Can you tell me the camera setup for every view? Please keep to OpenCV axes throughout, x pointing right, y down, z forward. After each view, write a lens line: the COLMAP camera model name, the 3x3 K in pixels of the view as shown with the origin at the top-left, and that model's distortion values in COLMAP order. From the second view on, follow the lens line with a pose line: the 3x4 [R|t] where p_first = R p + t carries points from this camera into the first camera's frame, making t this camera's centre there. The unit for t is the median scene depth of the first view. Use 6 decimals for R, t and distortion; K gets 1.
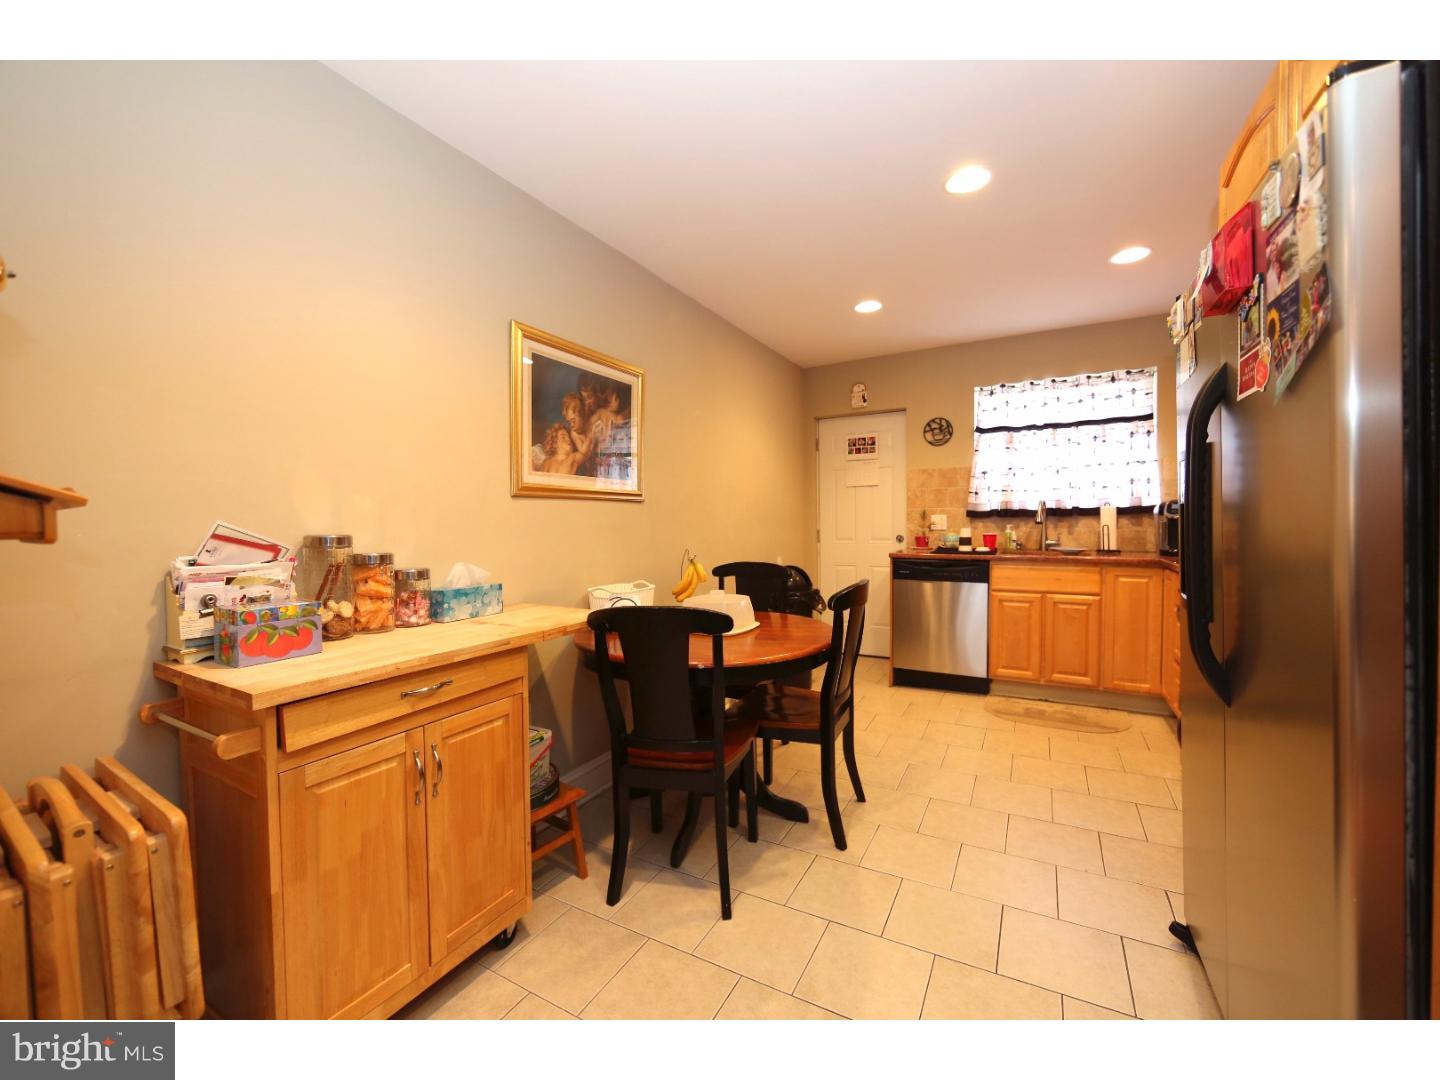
lens RADIAL K [[569.5, 0, 724.1], [0, 569.5, 537.1], [0, 0, 1]] dist [-0.006727, 0.000468]
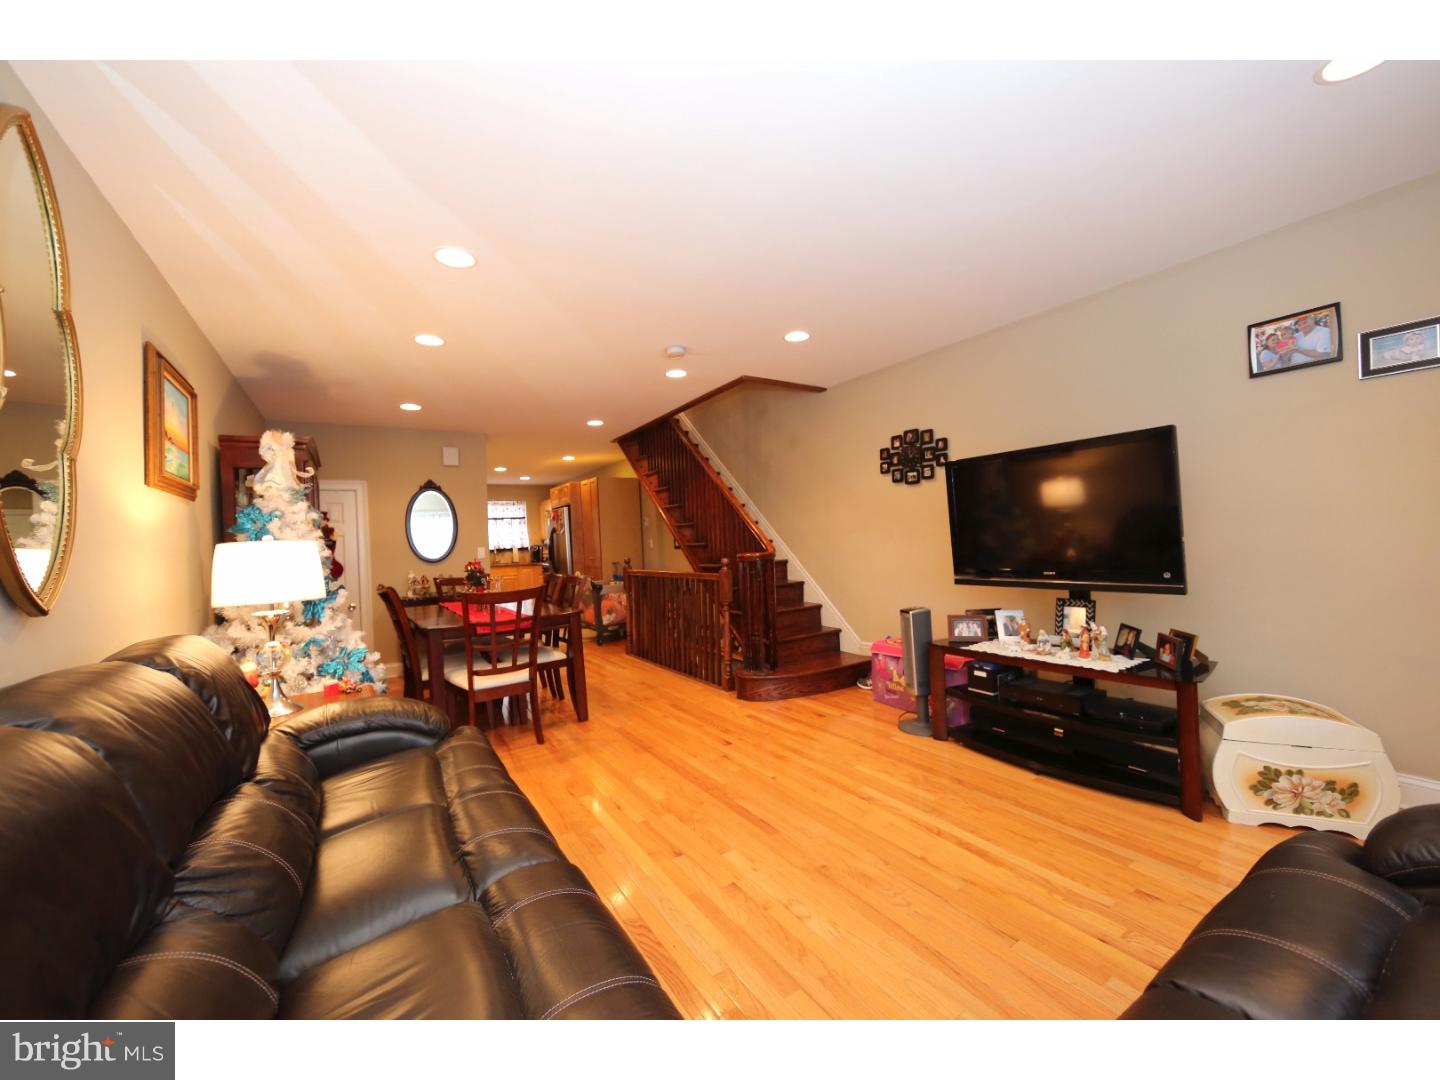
lens RADIAL K [[566.9, 0, 726.4], [0, 566.9, 537.0], [0, 0, 1]] dist [-0.007767, 0.002227]
pose [[0.468755, 0.002138, 0.883326, -1.278182], [0.064646, 0.997232, -0.036720, 0.063675], [-0.880960, 0.074316, 0.467319, -1.233741]]
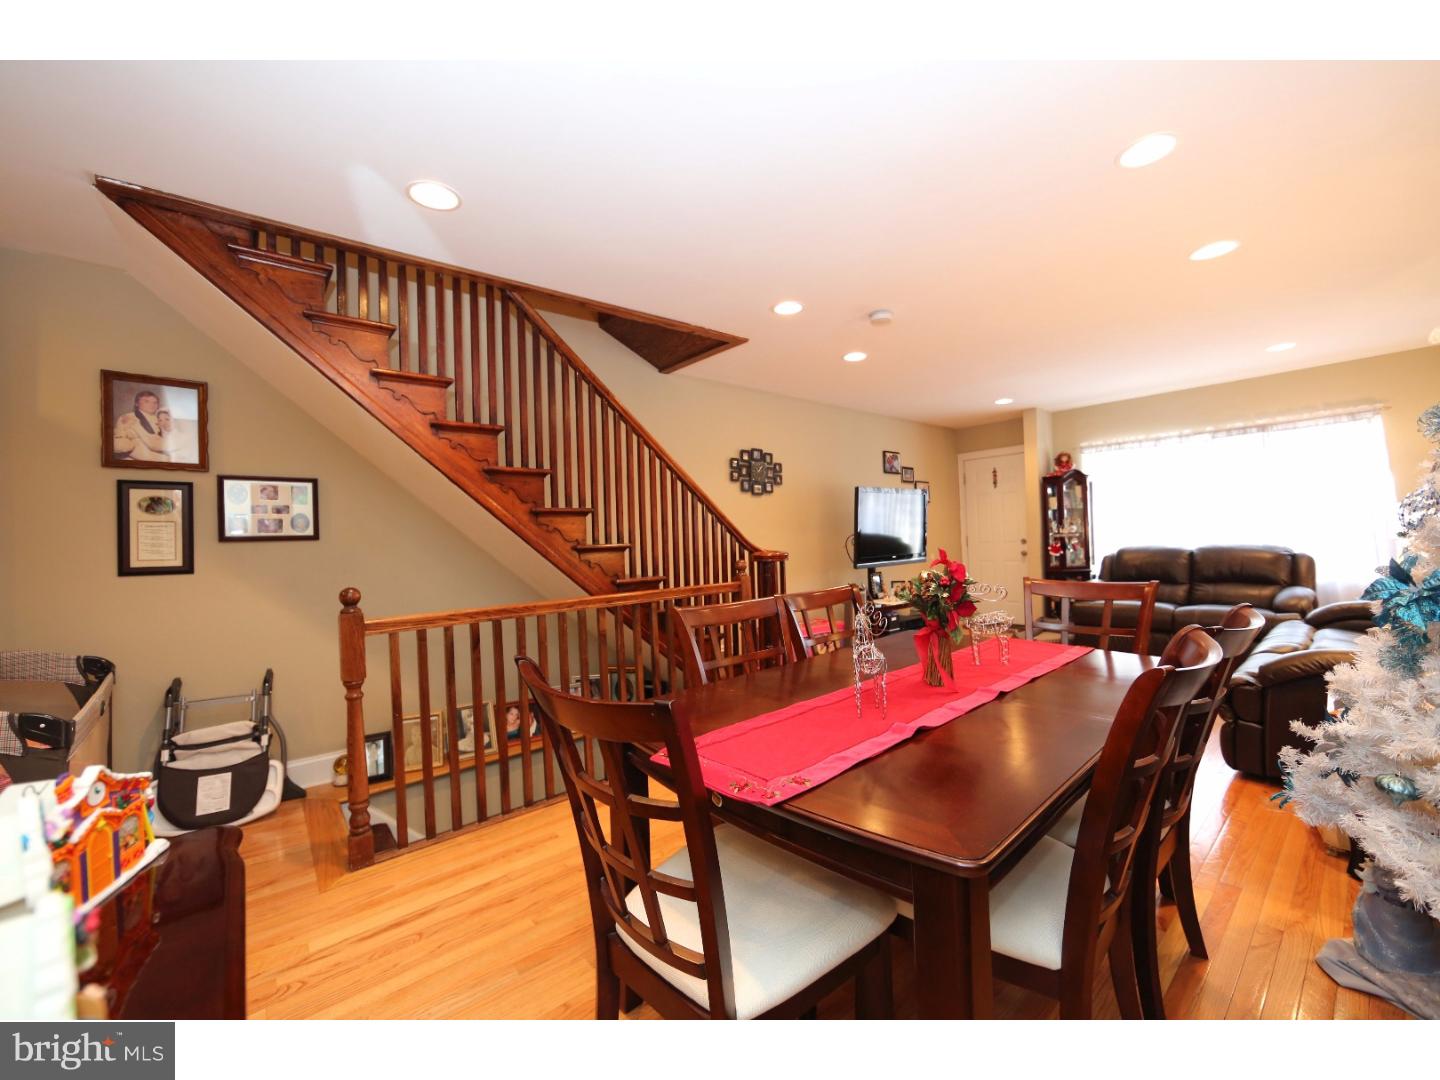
lens RADIAL K [[575.4, 0, 722.2], [0, 575.4, 539.1], [0, 0, 1]] dist [-0.012653, 0.002450]
pose [[-0.934255, 0.048803, 0.353251, -0.567199], [0.062799, 0.997626, 0.028263, 0.005518], [-0.351033, 0.048589, -0.935102, 0.113976]]
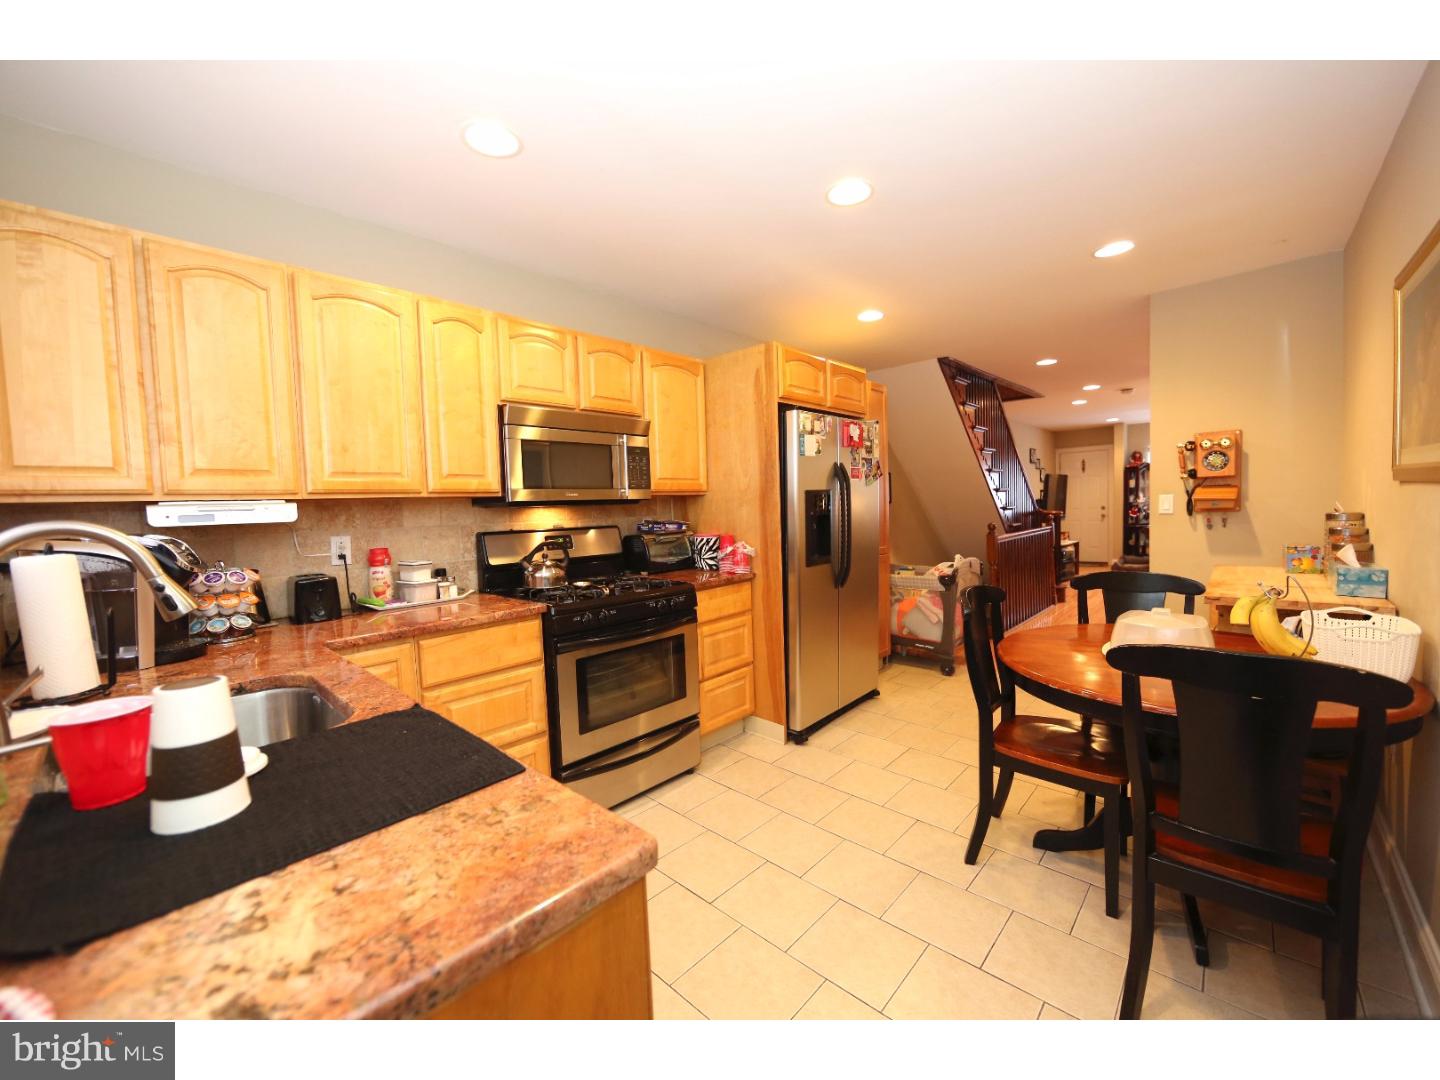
lens RADIAL K [[569.5, 0, 724.1], [0, 569.5, 537.1], [0, 0, 1]] dist [-0.006727, 0.000468]
pose [[-0.969375, 0.036392, 0.242873, 0.210513], [0.057871, 0.994960, 0.081893, -0.059726], [-0.238669, 0.093440, -0.966595, 1.080338]]
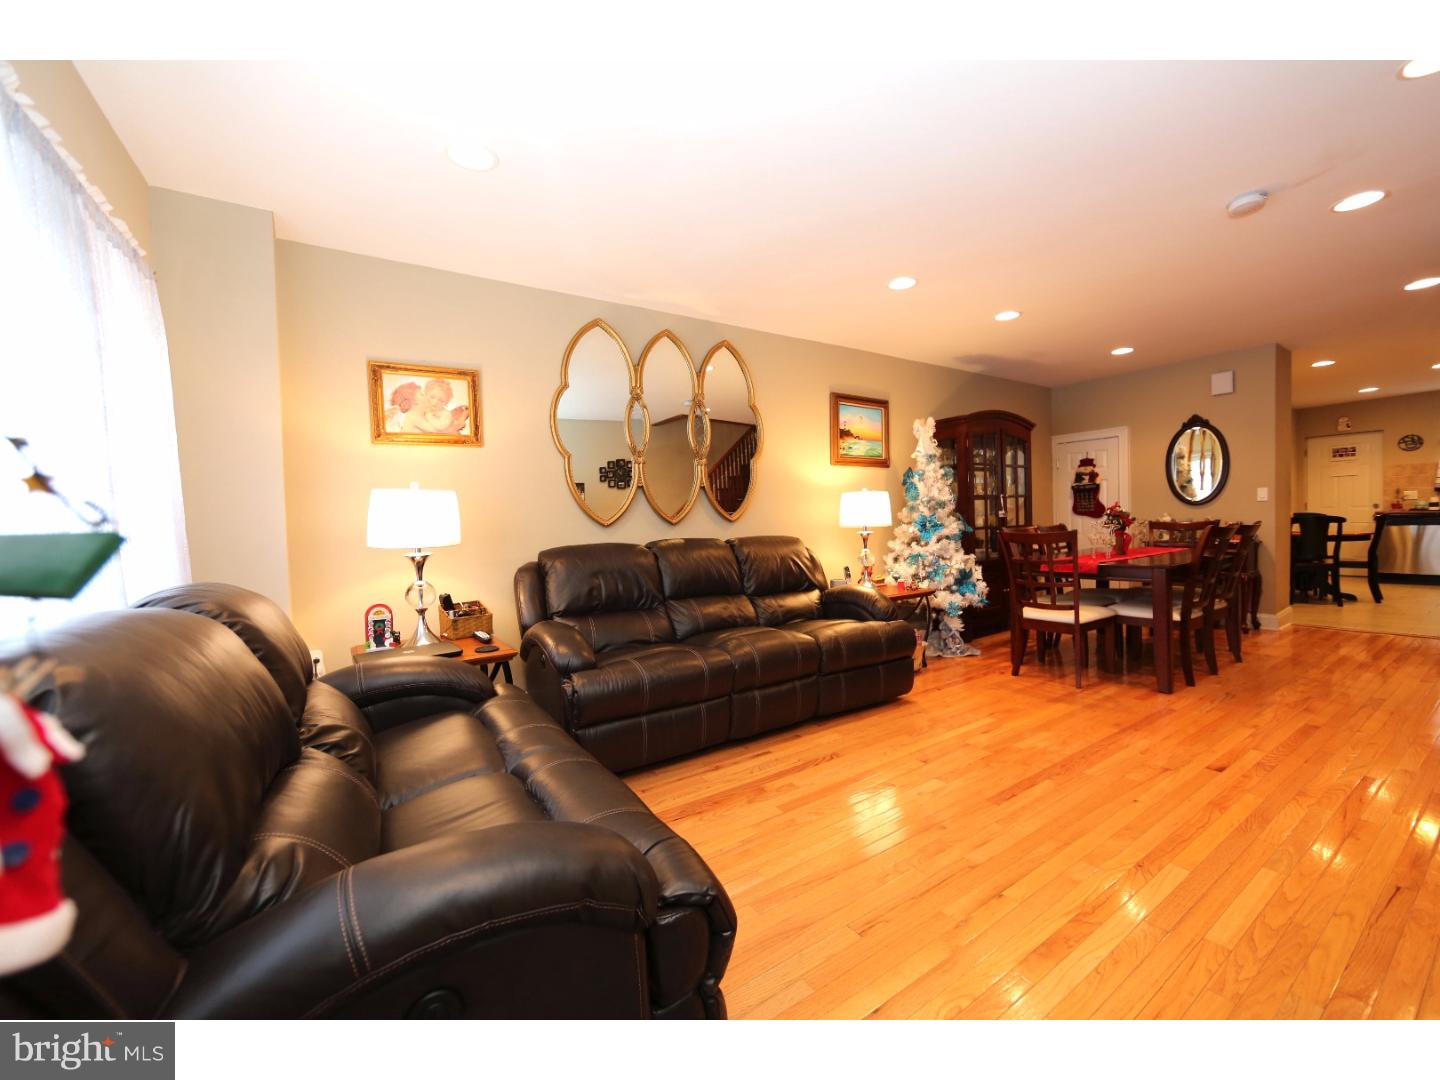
lens RADIAL K [[566.9, 0, 726.4], [0, 566.9, 537.0], [0, 0, 1]] dist [-0.007767, 0.002227]
pose [[0.888493, 0.002121, -0.458884, -0.729455], [0.001816, 0.999965, 0.008138, 0.089206], [0.458886, -0.008064, 0.888459, -1.572181]]
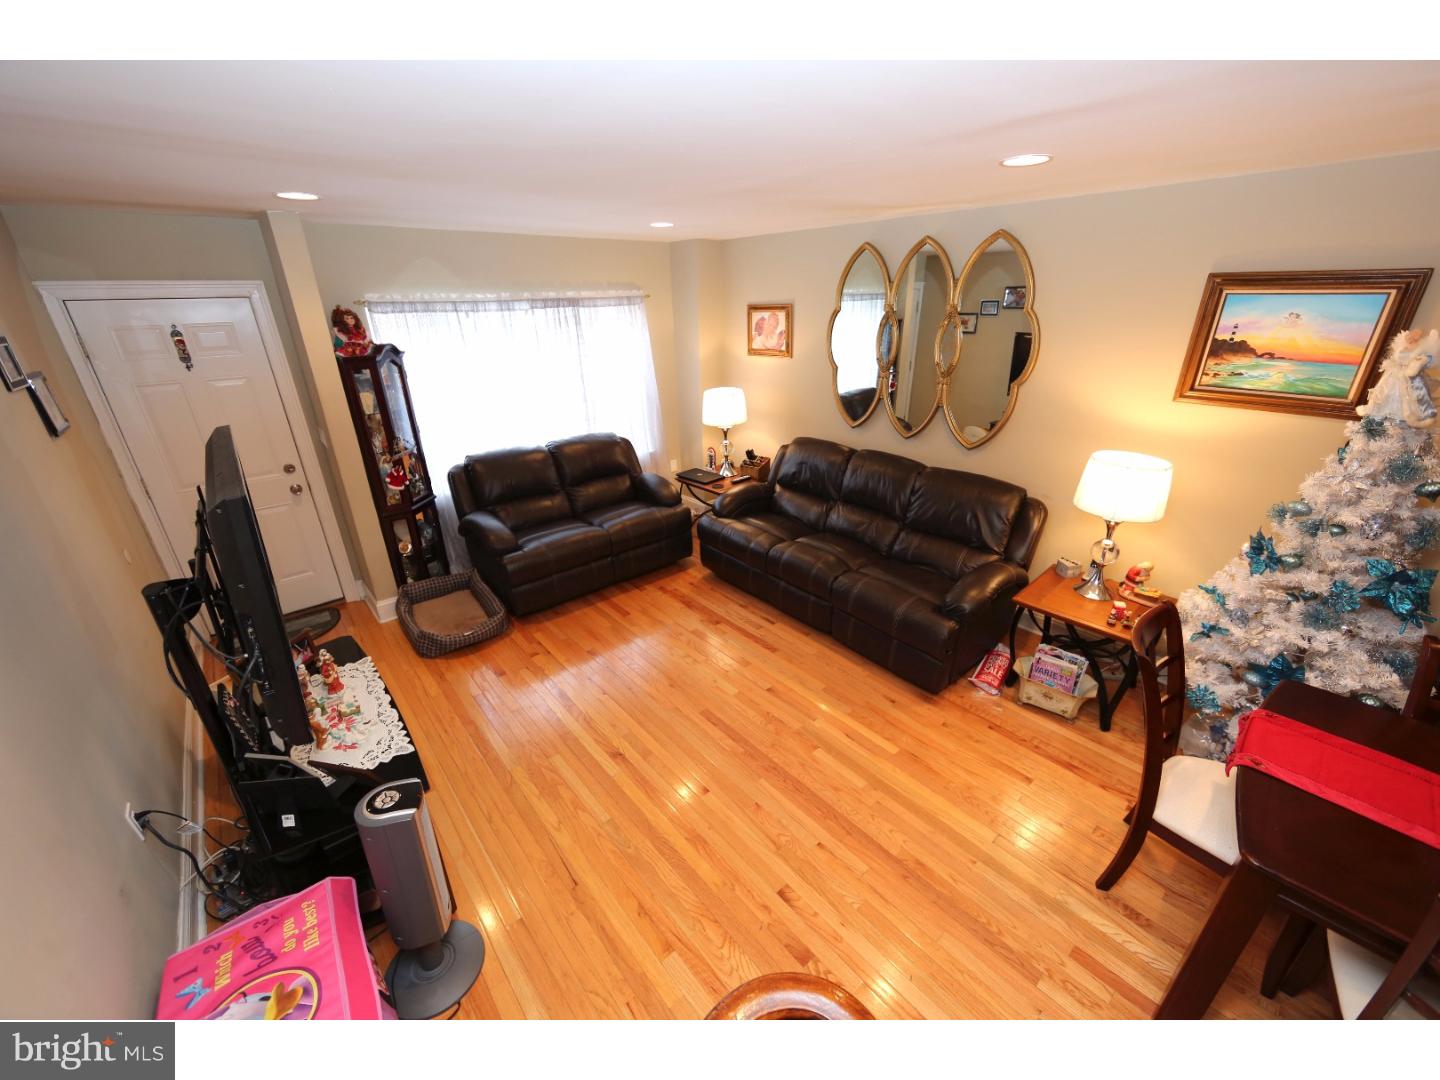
lens RADIAL K [[566.9, 0, 726.4], [0, 566.9, 537.0], [0, 0, 1]] dist [-0.007767, 0.002227]
pose [[-0.336556, 0.387289, -0.858334, -0.214085], [-0.012407, 0.909605, 0.415288, -0.170754], [0.941582, 0.150417, -0.301328, -0.770371]]
